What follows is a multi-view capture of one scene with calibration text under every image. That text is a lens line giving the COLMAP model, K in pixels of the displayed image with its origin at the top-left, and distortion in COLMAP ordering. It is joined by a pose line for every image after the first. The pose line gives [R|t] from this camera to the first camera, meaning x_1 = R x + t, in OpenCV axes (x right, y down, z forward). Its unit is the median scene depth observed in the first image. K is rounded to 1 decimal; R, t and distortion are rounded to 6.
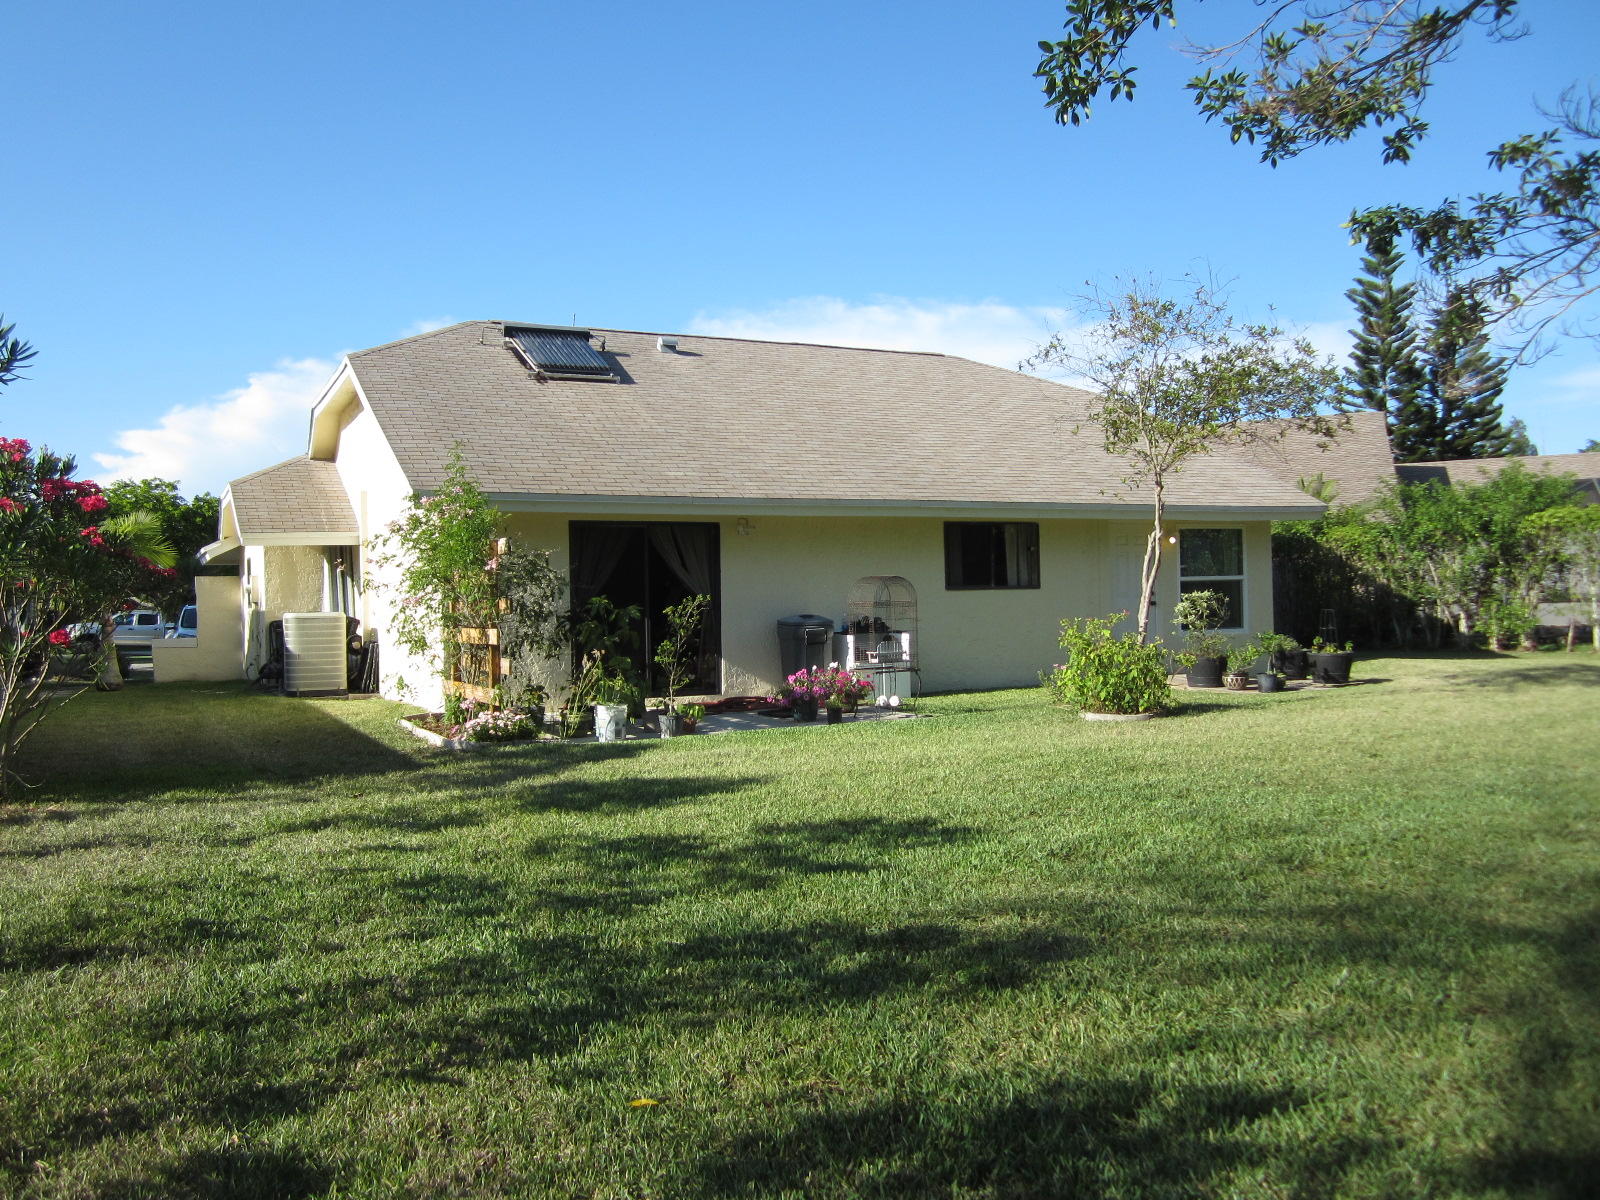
lens RADIAL K [[1343.5, 0, 776.4], [0, 1343.5, 614.9], [0, 0, 1]] dist [0.035396, 0.000250]
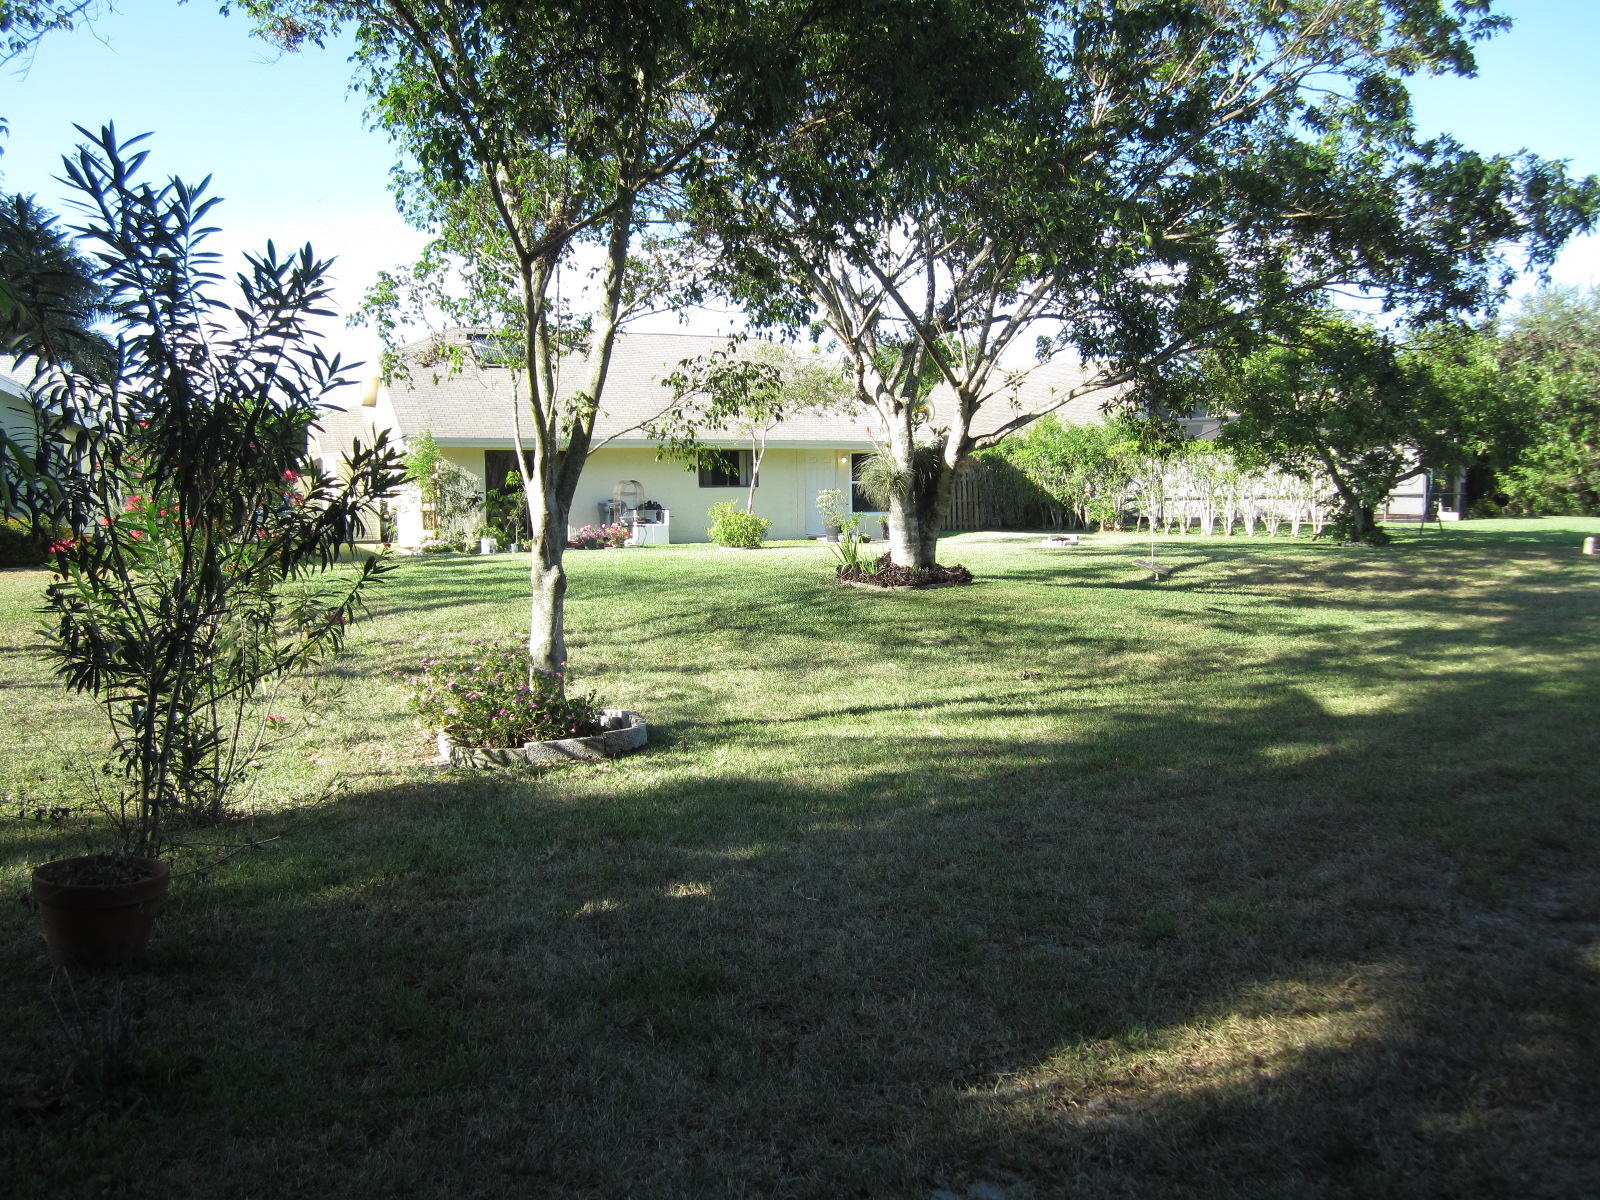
lens RADIAL K [[1325.9, 0, 800.0], [0, 1325.9, 600.0], [0, 0, 1]] dist [-0.043054, 0.006810]
pose [[0.999498, 0.012431, -0.029152, 0.305595], [-0.010613, 0.998036, 0.061734, 0.020314], [0.029863, -0.061394, 0.997667, -0.771027]]
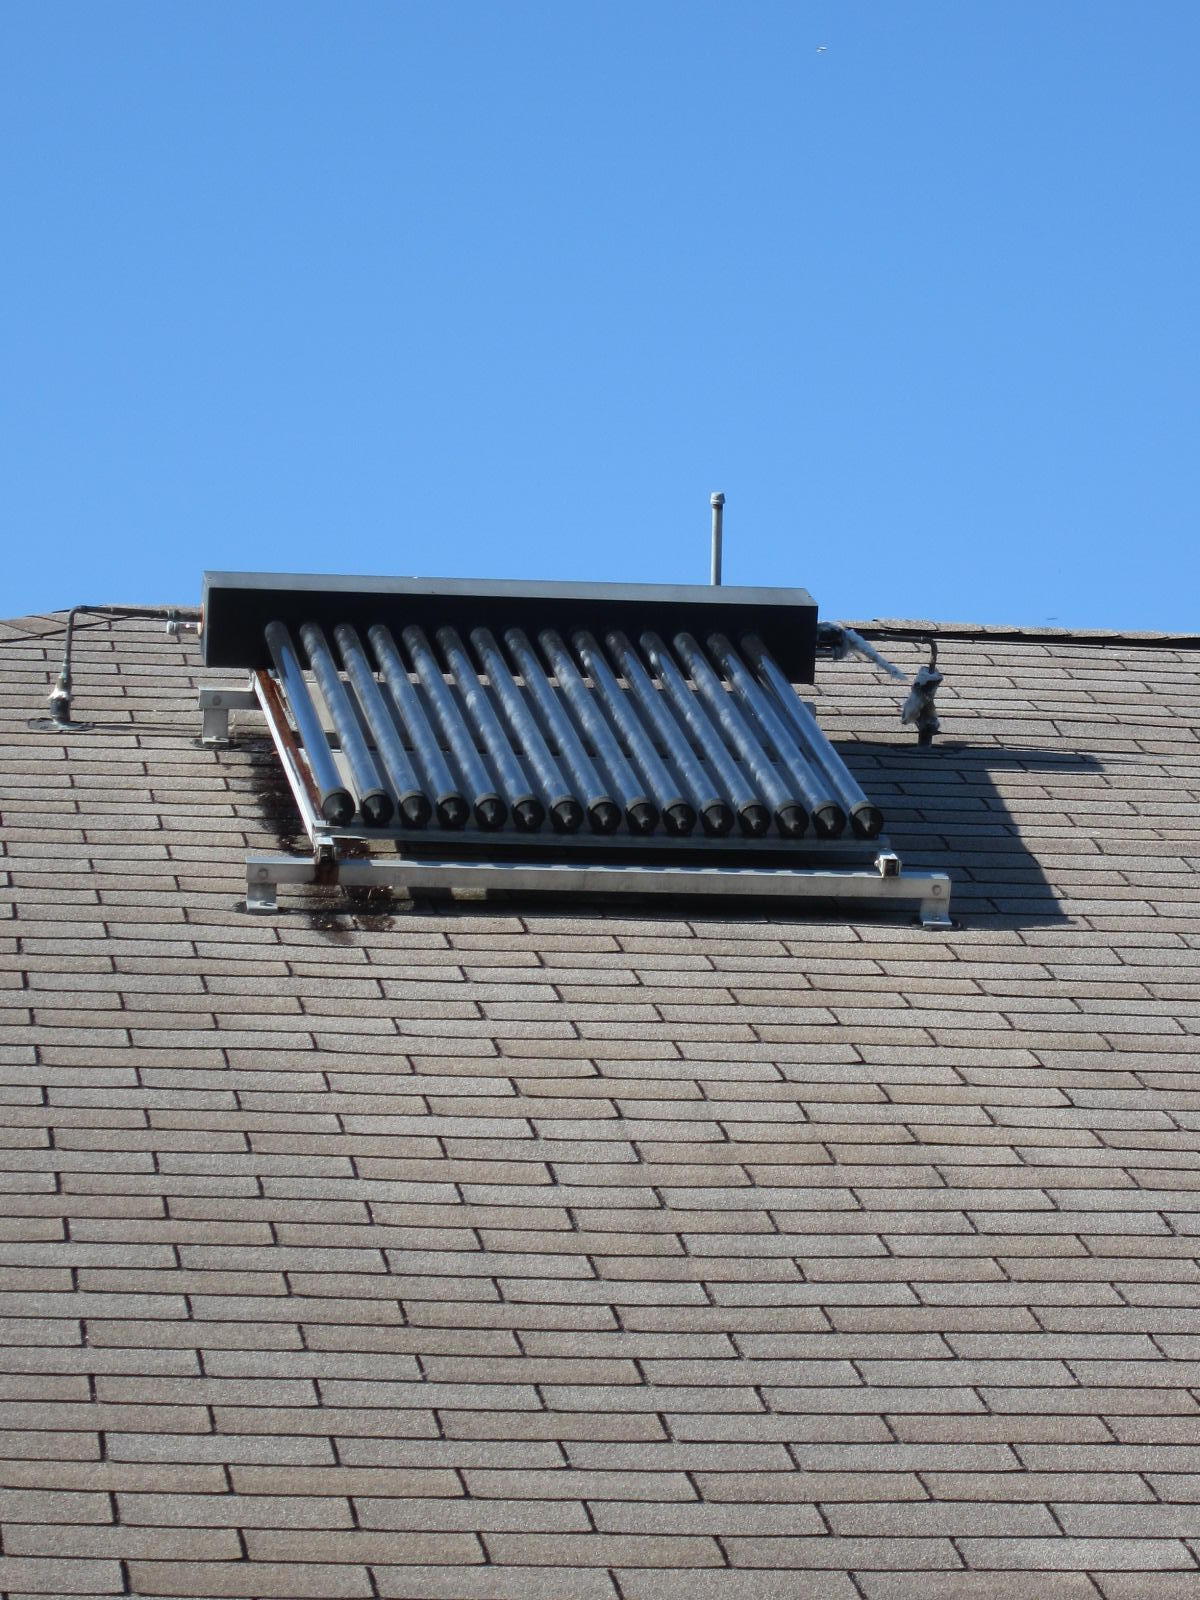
lens RADIAL K [[6199.2, 0, 600.0], [0, 6199.2, 800.0], [0, 0, 1]] dist [-0.141790, -2.909833]
pose [[0.953245, -0.056465, -0.296875, 0.035589], [-0.018210, 0.969871, -0.242937, -0.035380], [0.301648, 0.236985, 0.923497, 0.437268]]
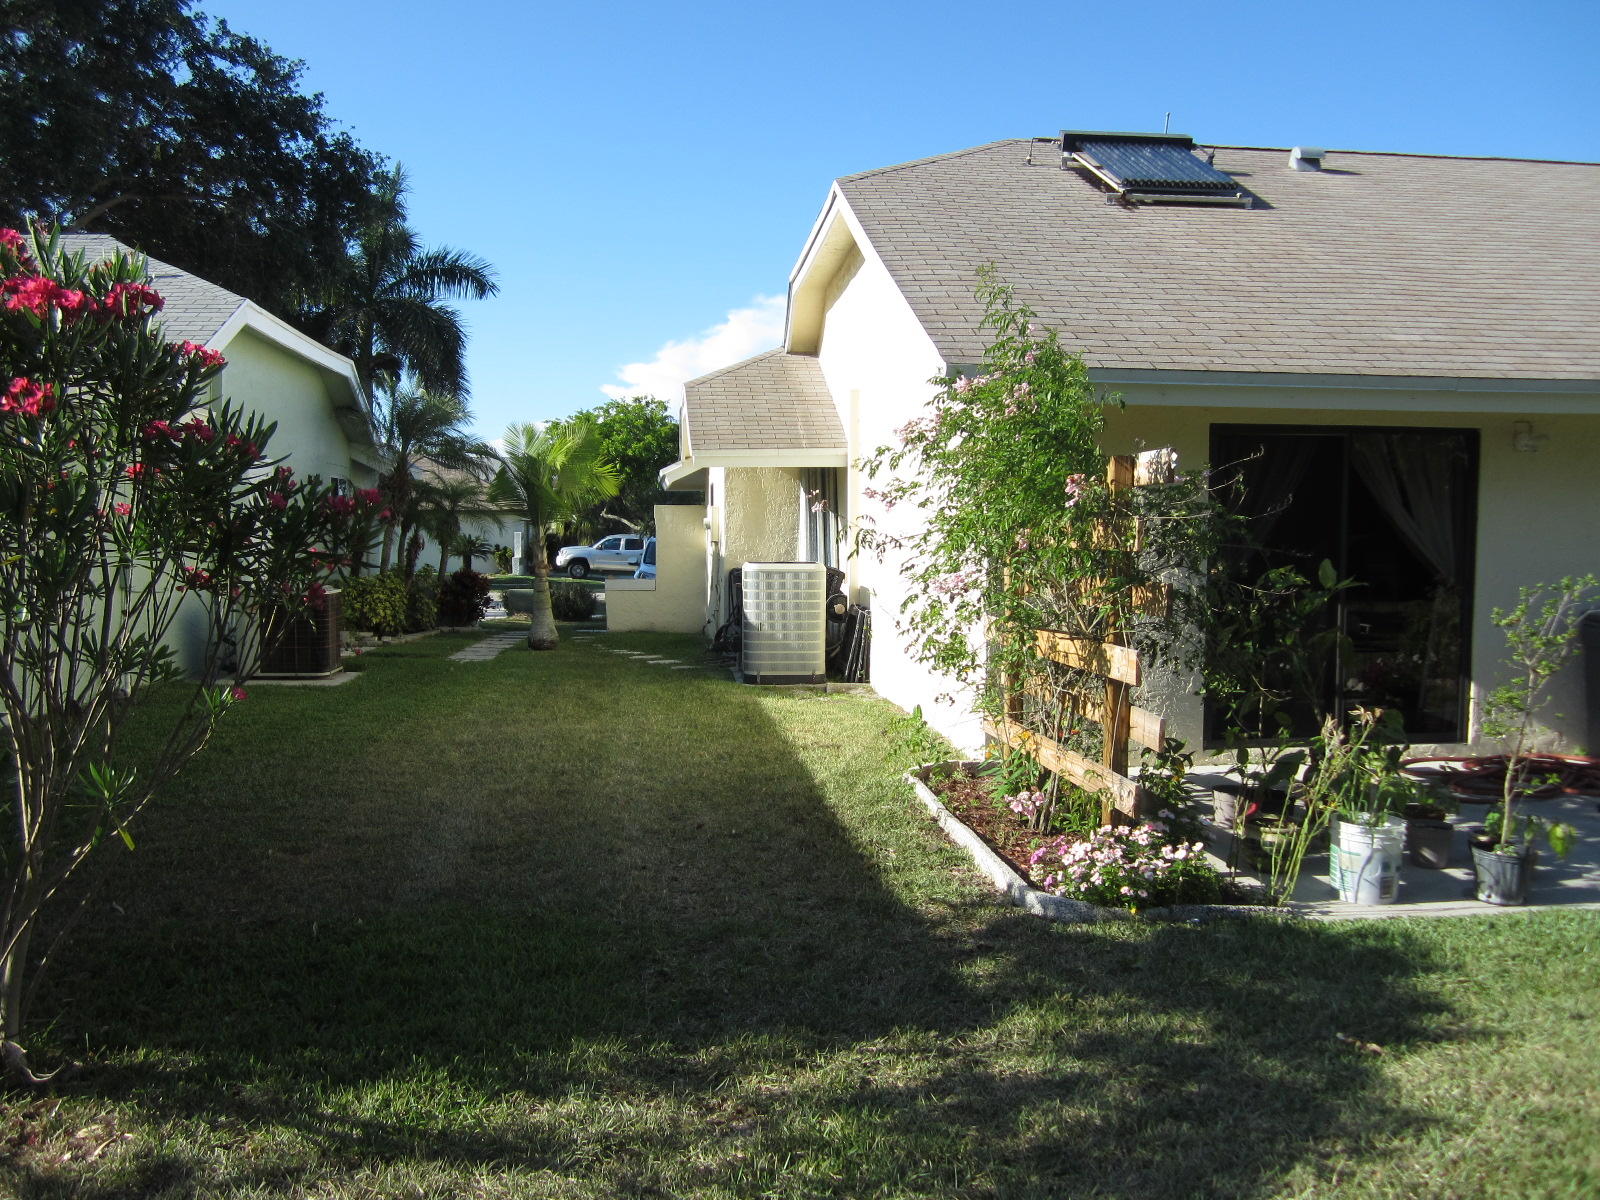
lens RADIAL K [[1307.2, 0, 805.8], [0, 1307.2, 623.3], [0, 0, 1]] dist [-0.033848, -0.000941]
pose [[0.946678, 0.042412, -0.319379, -0.116349], [-0.021117, 0.997334, 0.069848, -0.018643], [0.321489, -0.059379, 0.945050, 0.369185]]
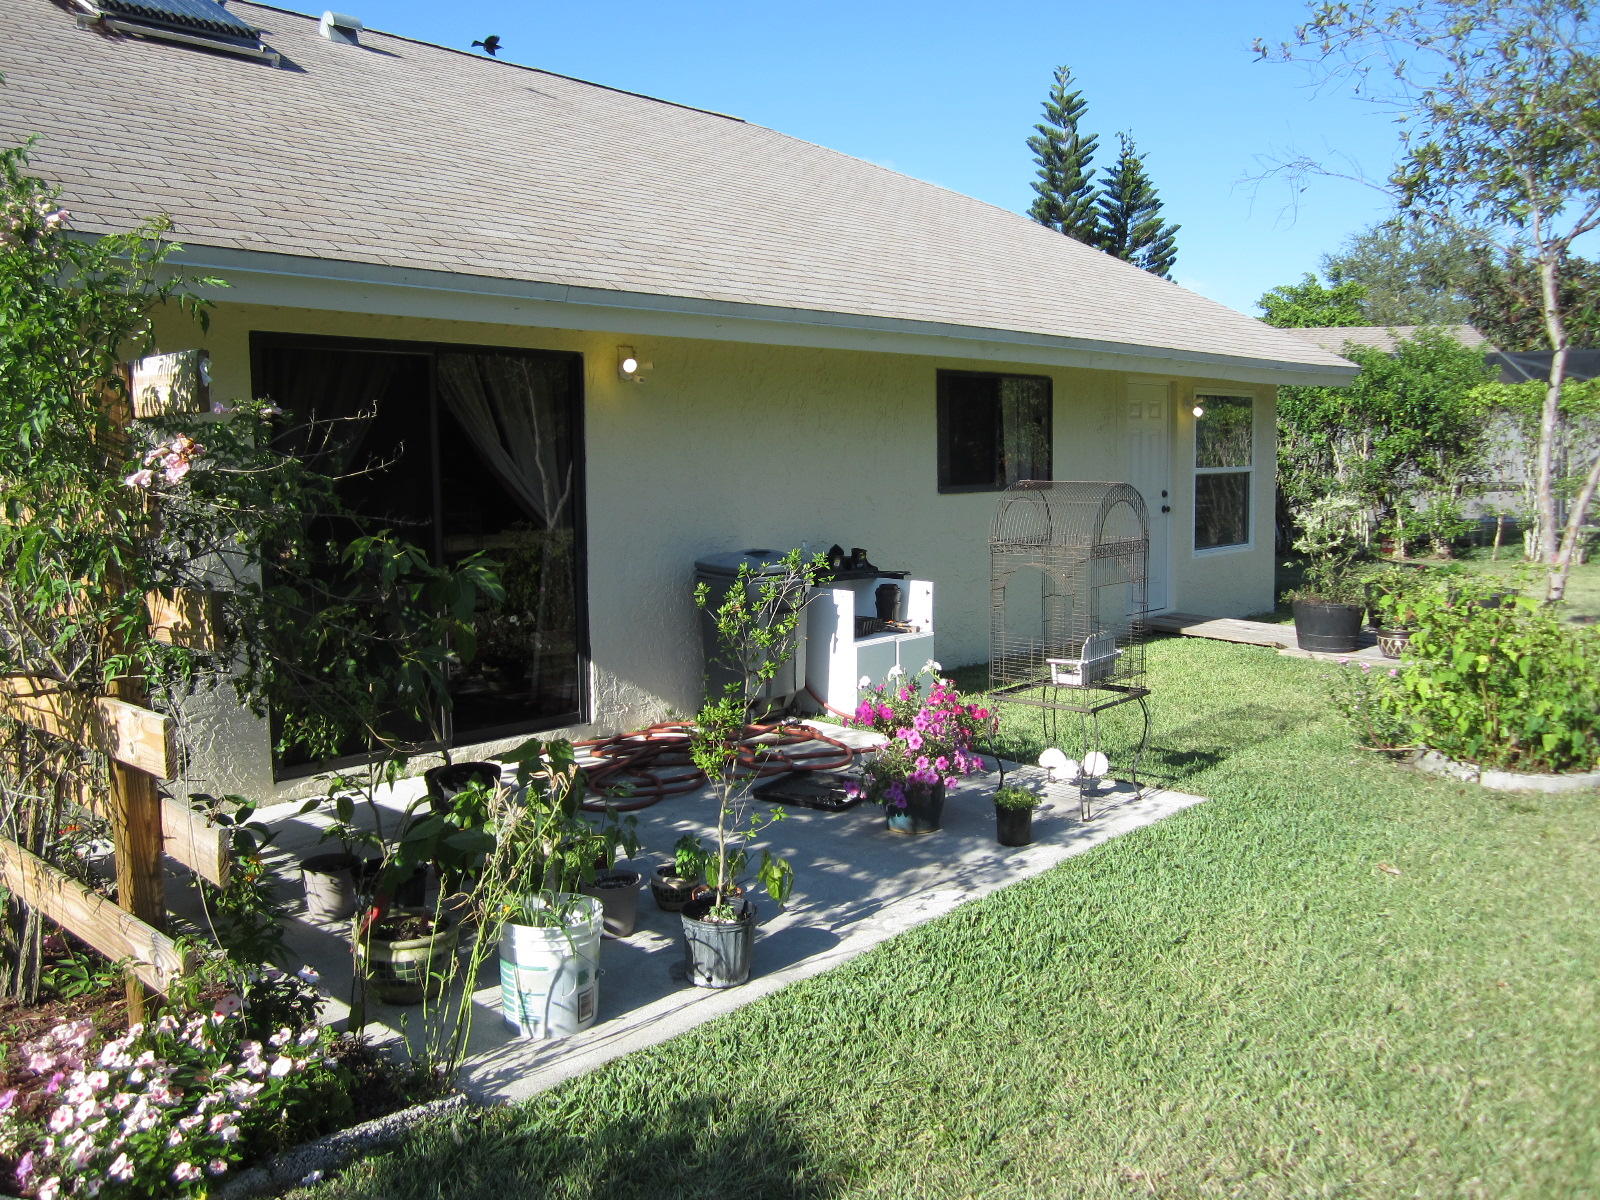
lens RADIAL K [[1318.2, 0, 800.0], [0, 1318.2, 600.0], [0, 0, 1]] dist [-0.031140, 0.002169]
pose [[0.930346, -0.031299, 0.365344, -0.124755], [-0.002052, 0.995890, 0.090544, -0.022721], [-0.366677, -0.084987, 0.926458, 0.492523]]
